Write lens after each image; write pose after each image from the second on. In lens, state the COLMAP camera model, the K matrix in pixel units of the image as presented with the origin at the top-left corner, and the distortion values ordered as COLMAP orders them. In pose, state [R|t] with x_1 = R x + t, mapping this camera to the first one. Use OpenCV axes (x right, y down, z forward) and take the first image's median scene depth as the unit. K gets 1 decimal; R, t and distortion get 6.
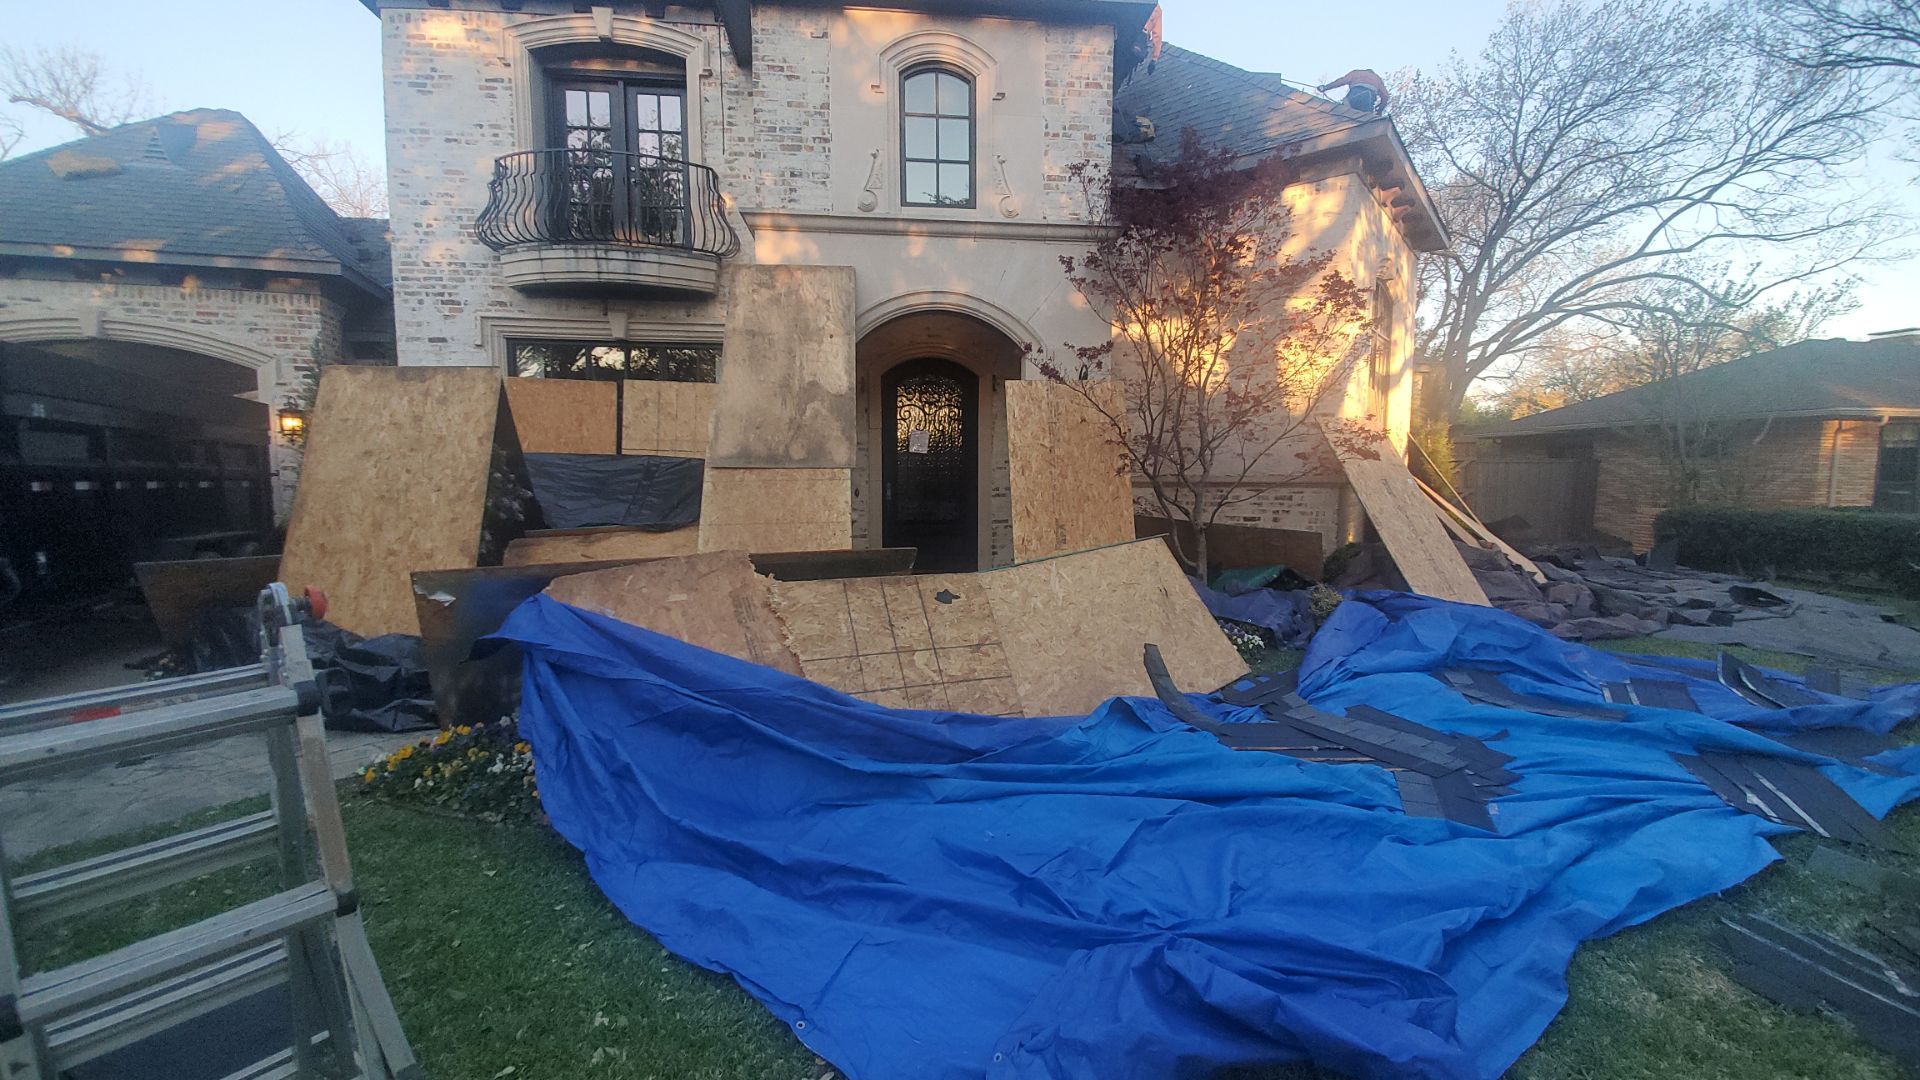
lens RADIAL K [[744.1, 0, 967.9], [0, 744.1, 534.2], [0, 0, 1]] dist [0.007428, -0.013533]
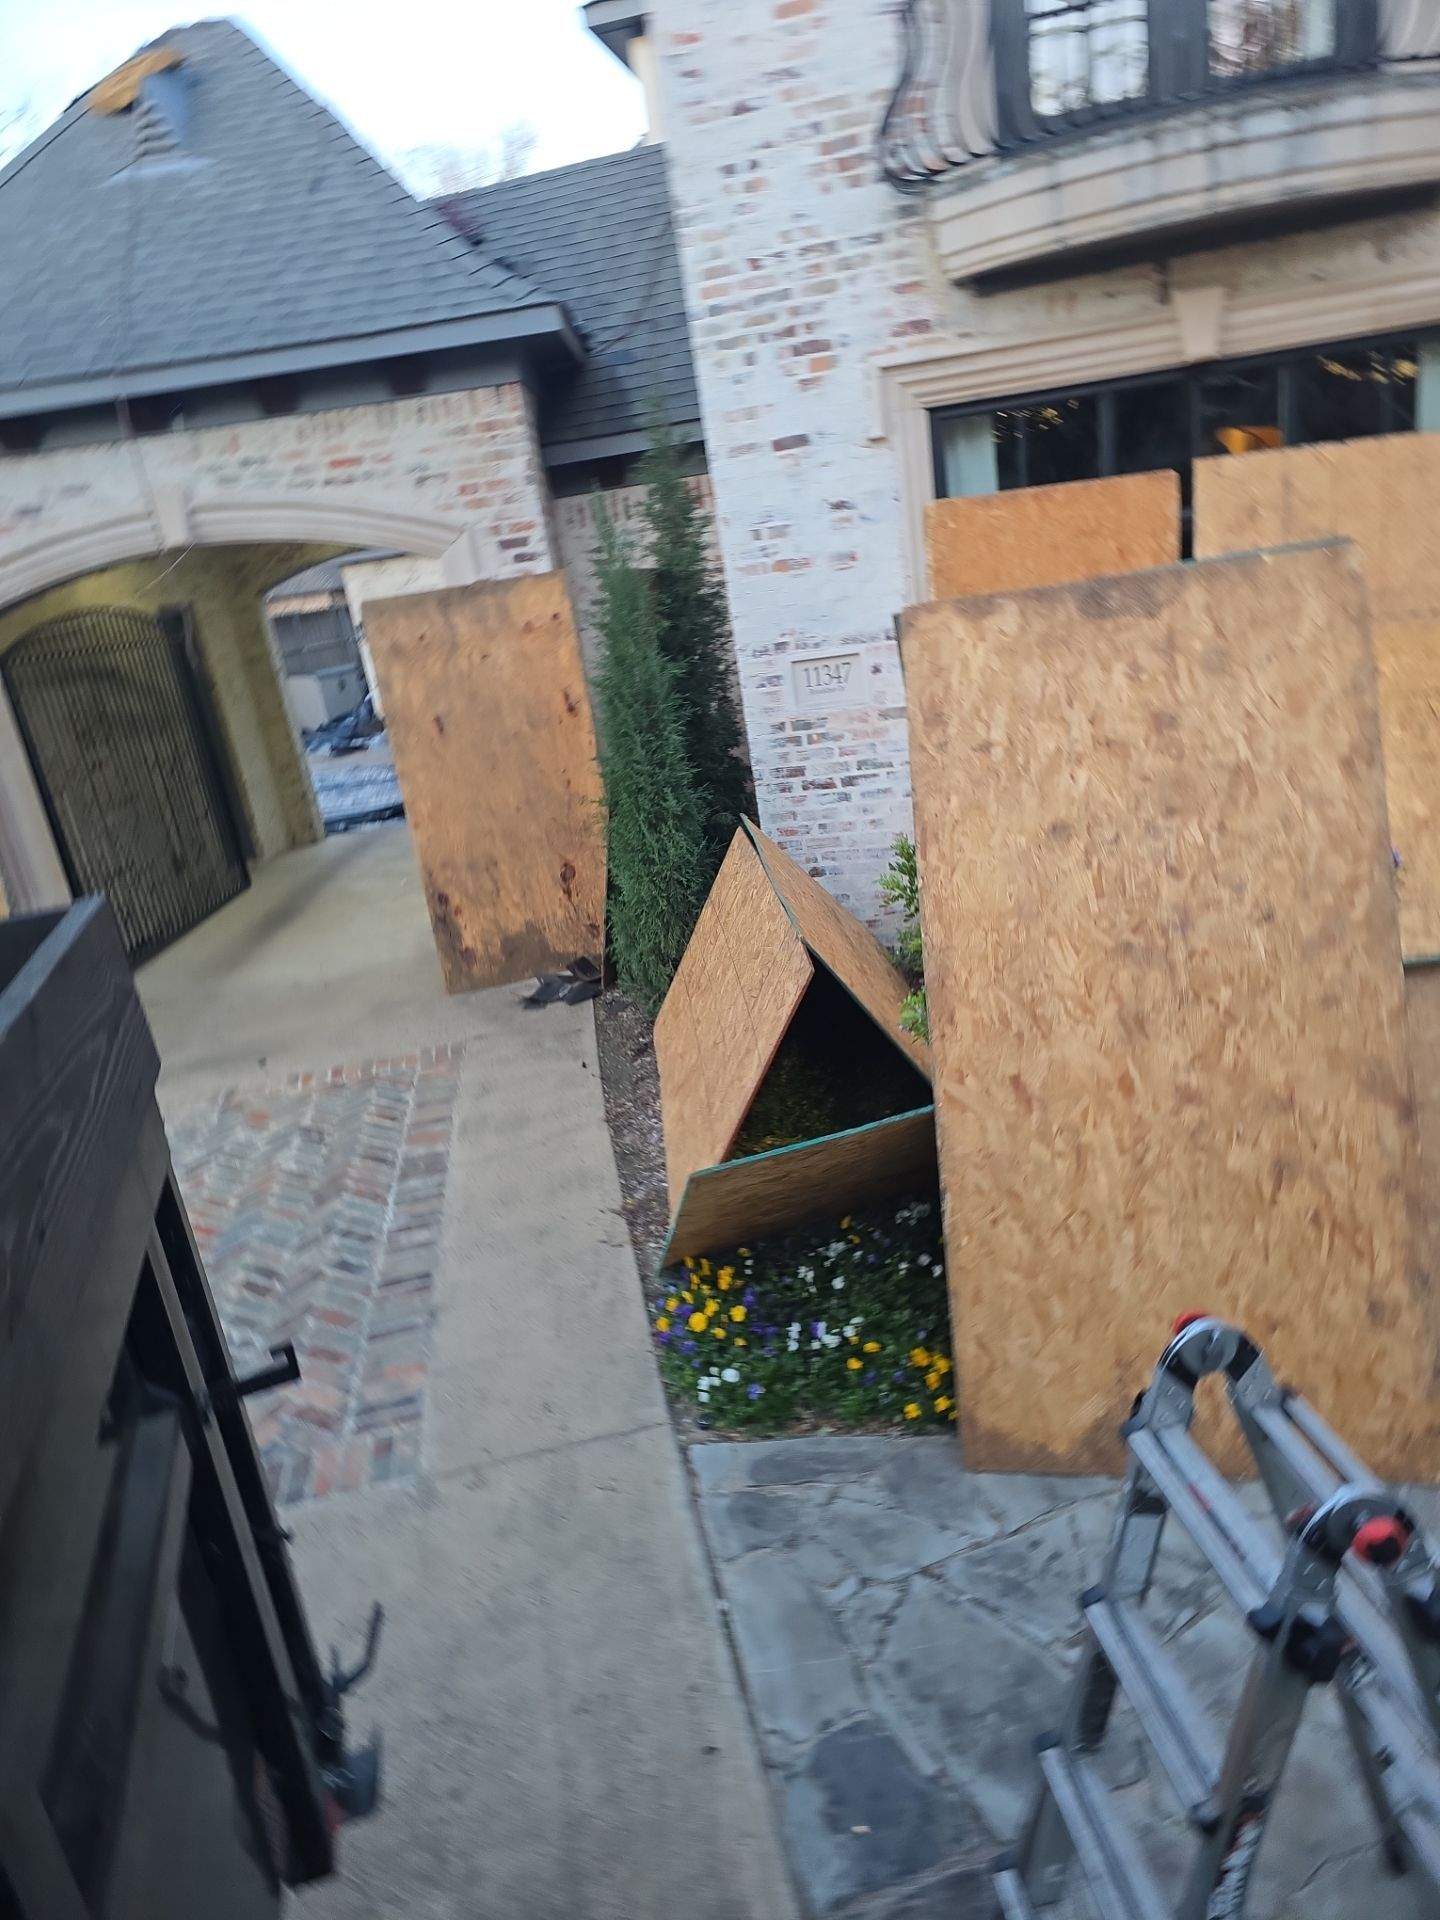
lens RADIAL K [[1258.1, 0, 720.0], [0, 1258.1, 960.0], [0, 0, 1]] dist [0.001490, -0.003977]
pose [[0.926949, -0.019242, -0.374693, -0.481486], [0.115268, 0.964989, 0.235603, -0.145022], [0.357041, -0.261582, 0.896714, 0.218173]]
